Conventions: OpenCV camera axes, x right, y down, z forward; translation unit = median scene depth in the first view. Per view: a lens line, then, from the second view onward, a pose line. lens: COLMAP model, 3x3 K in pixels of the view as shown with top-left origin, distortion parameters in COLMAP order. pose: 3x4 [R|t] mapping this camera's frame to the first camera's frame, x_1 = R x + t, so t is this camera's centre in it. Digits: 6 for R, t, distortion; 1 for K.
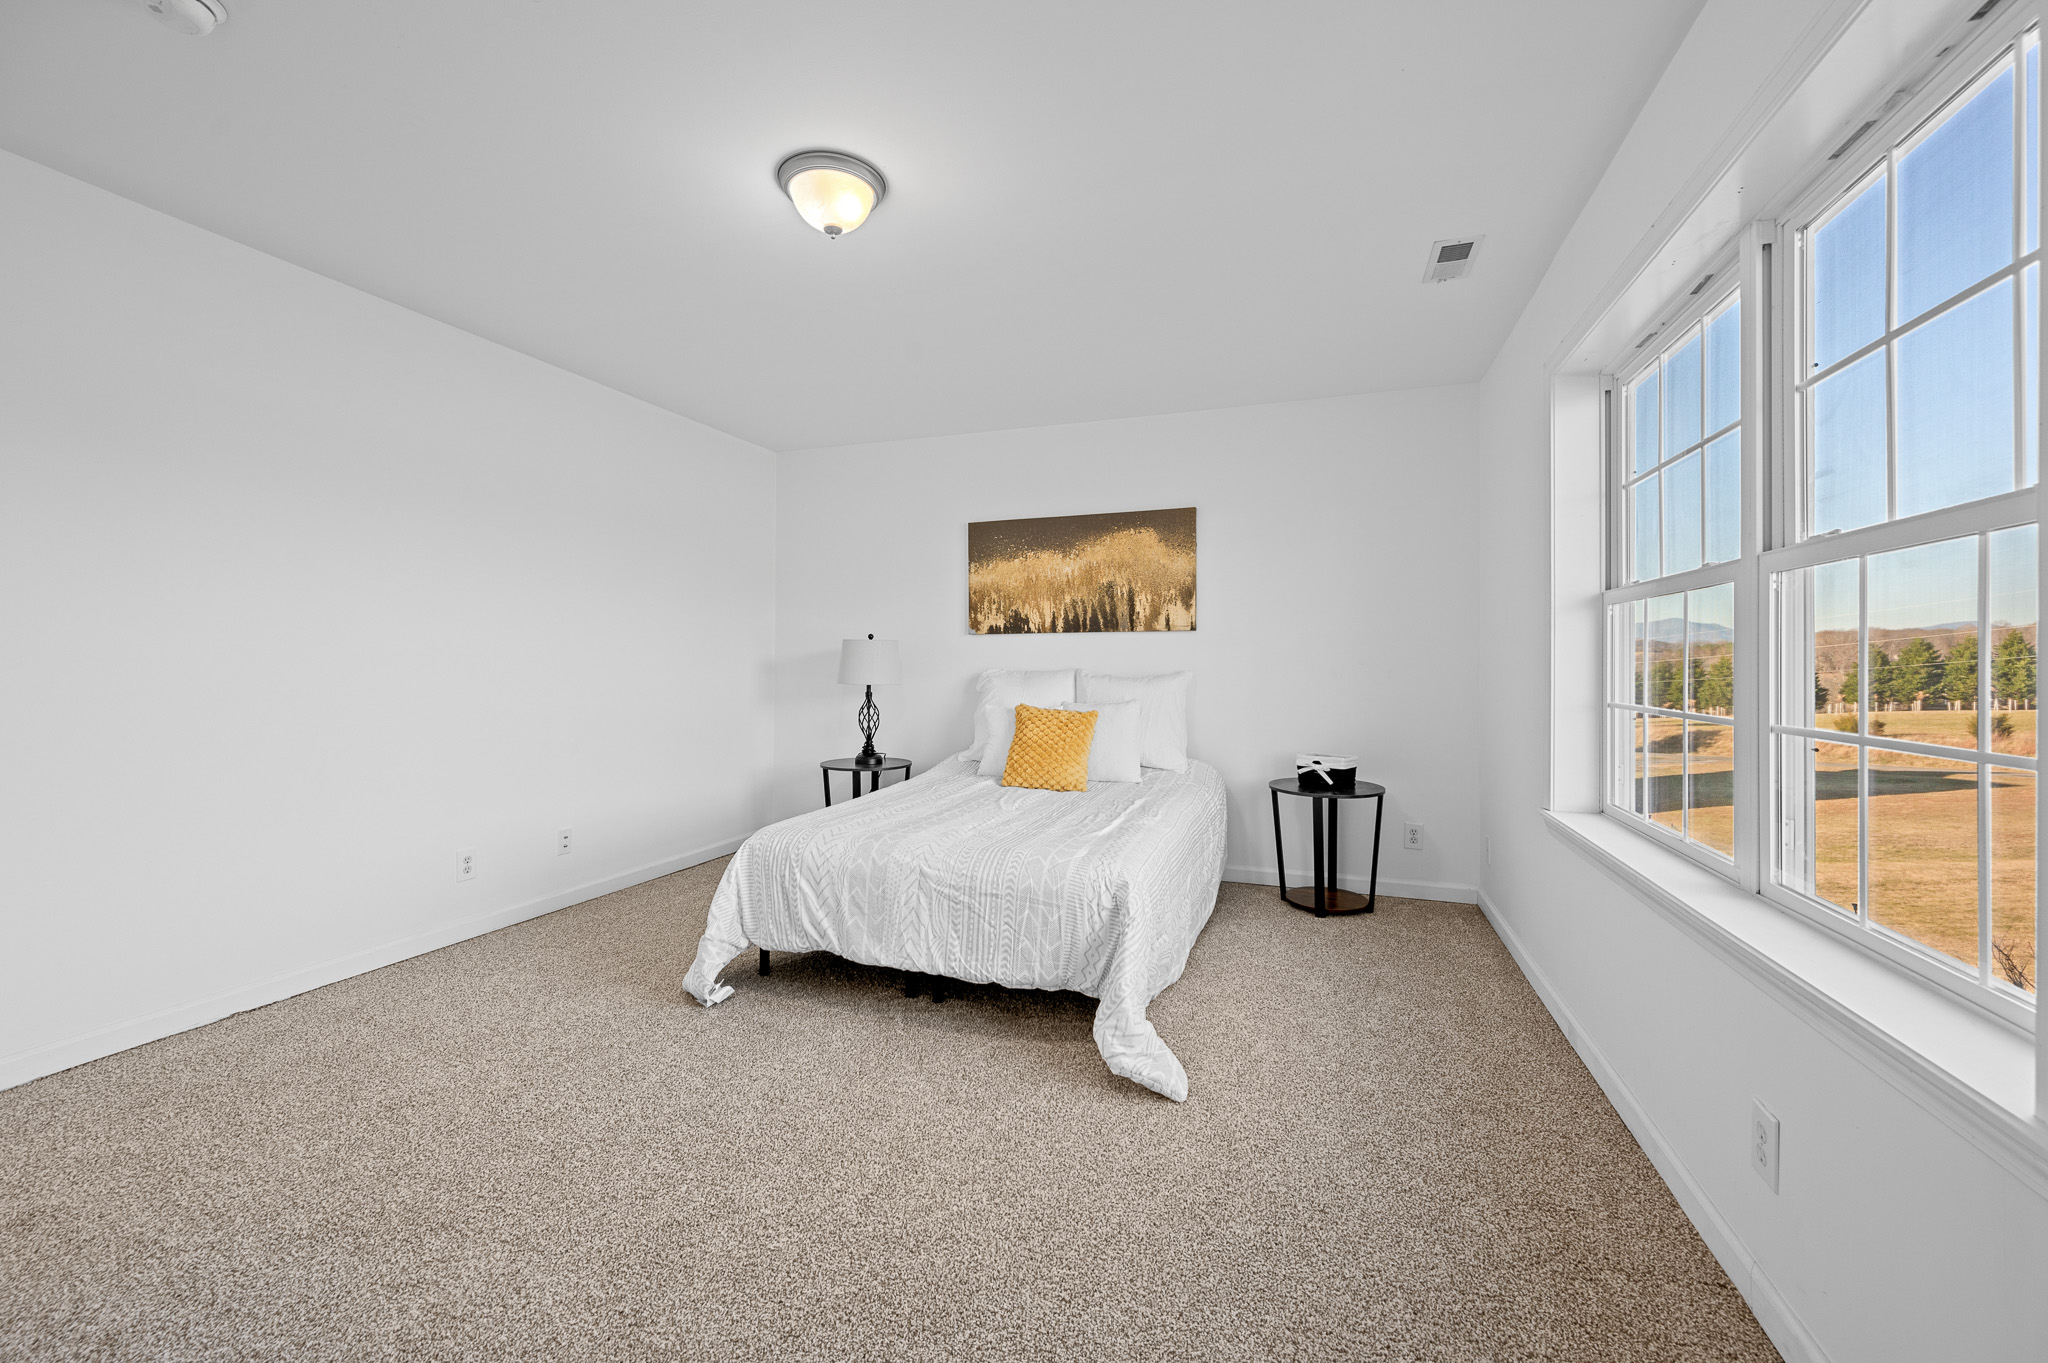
lens RADIAL K [[812.4, 0, 1013.1], [0, 812.4, 651.0], [0, 0, 1]] dist [-0.000448, -0.001181]
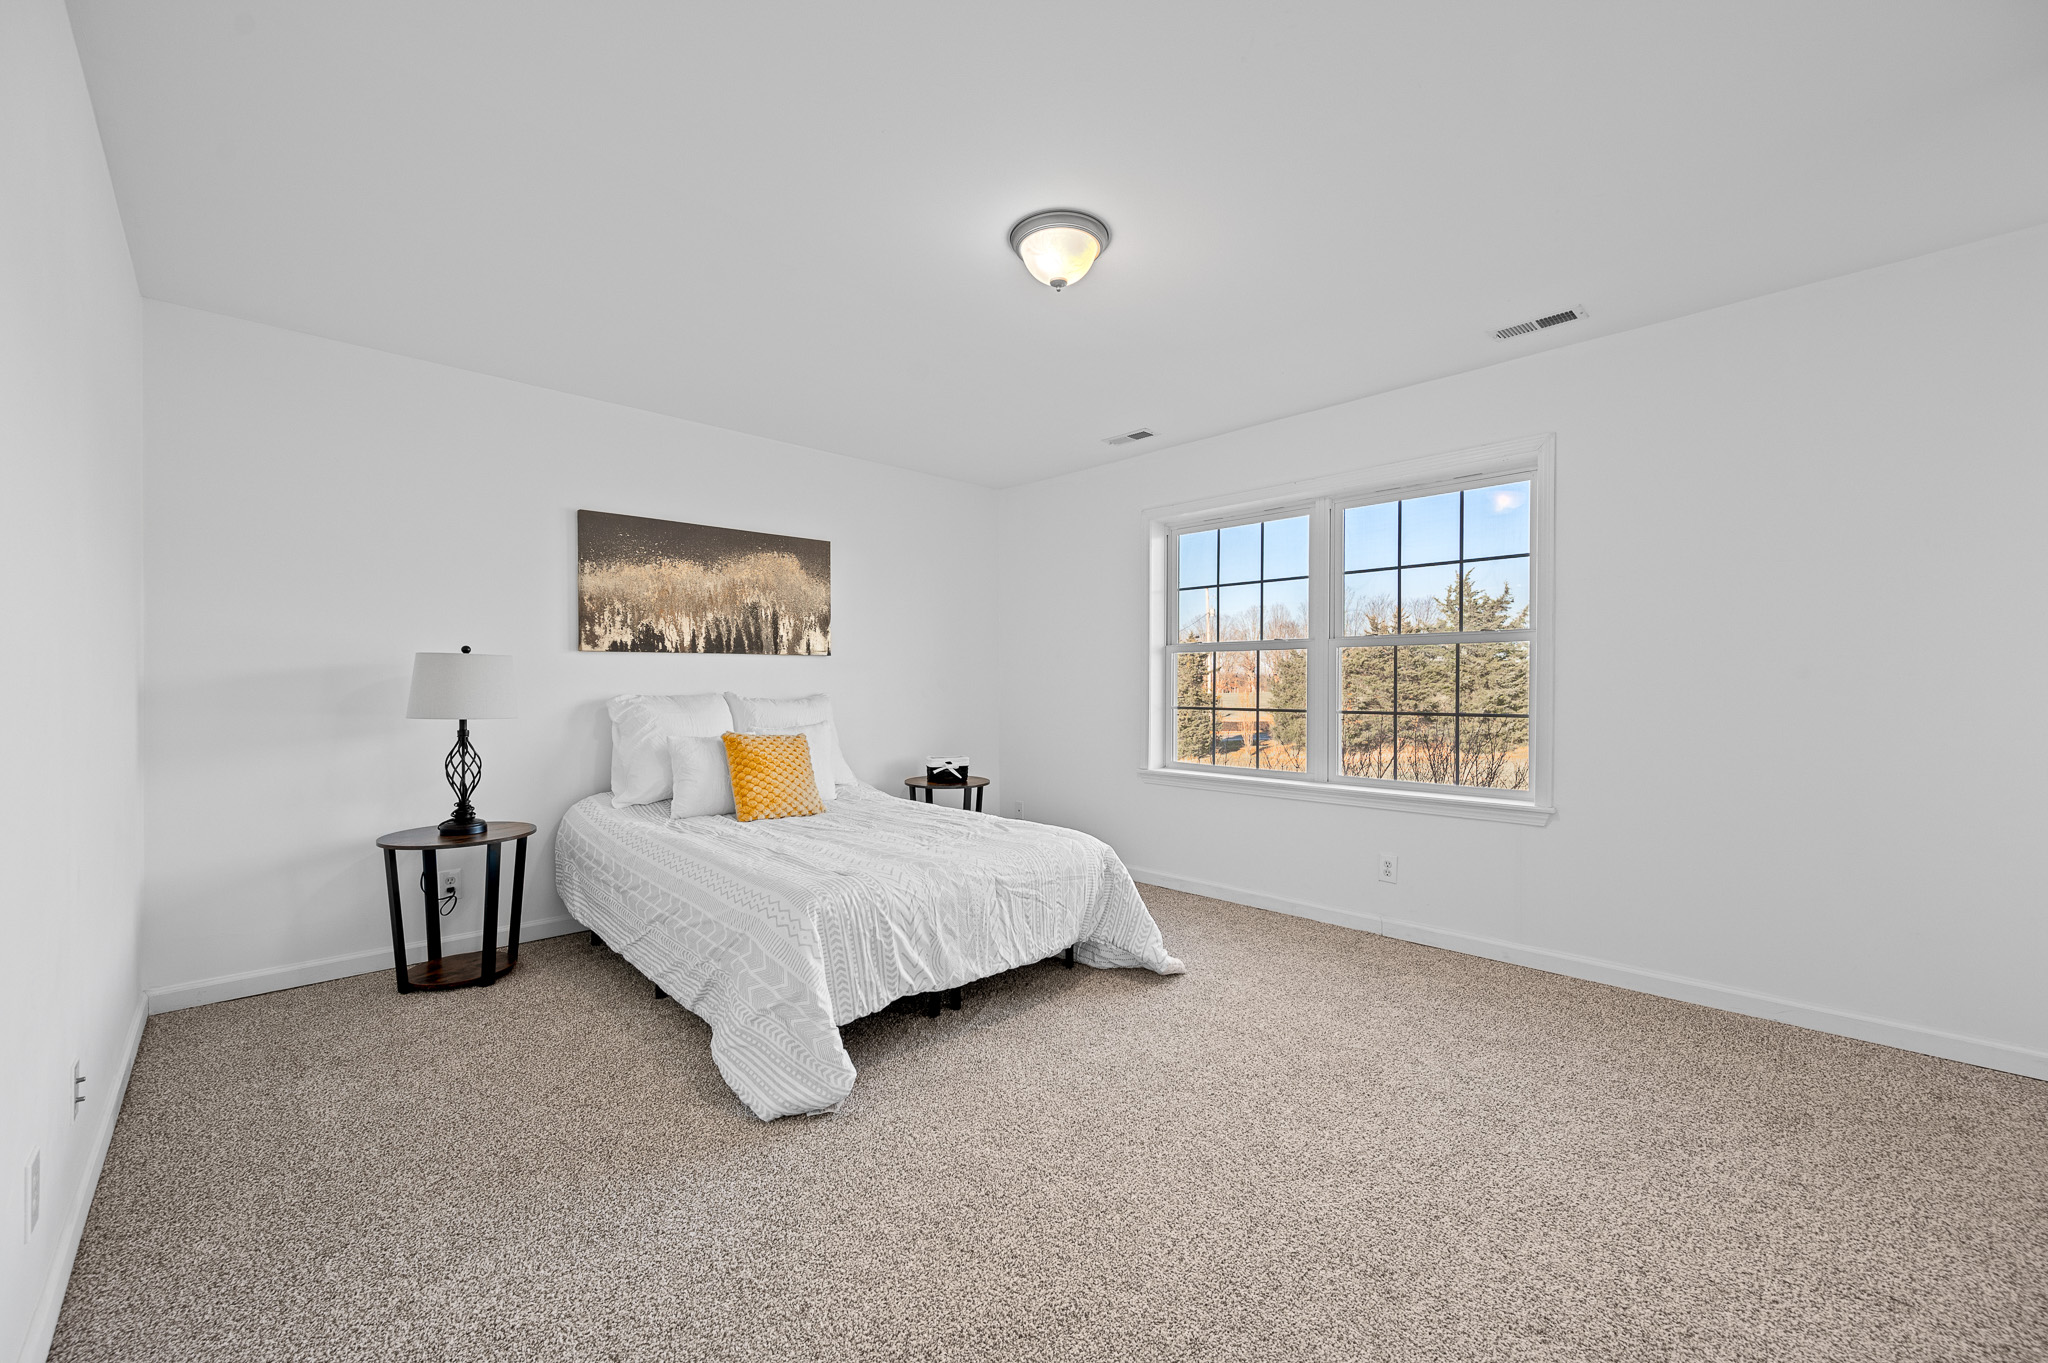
lens RADIAL K [[812.4, 0, 1011.6], [0, 812.4, 683.9], [0, 0, 1]] dist [-0.000448, -0.001181]
pose [[0.446374, -0.003205, 0.894841, -0.610957], [-0.010354, 0.999908, 0.008747, 0.000477], [-0.894787, -0.013169, 0.446300, 0.288261]]
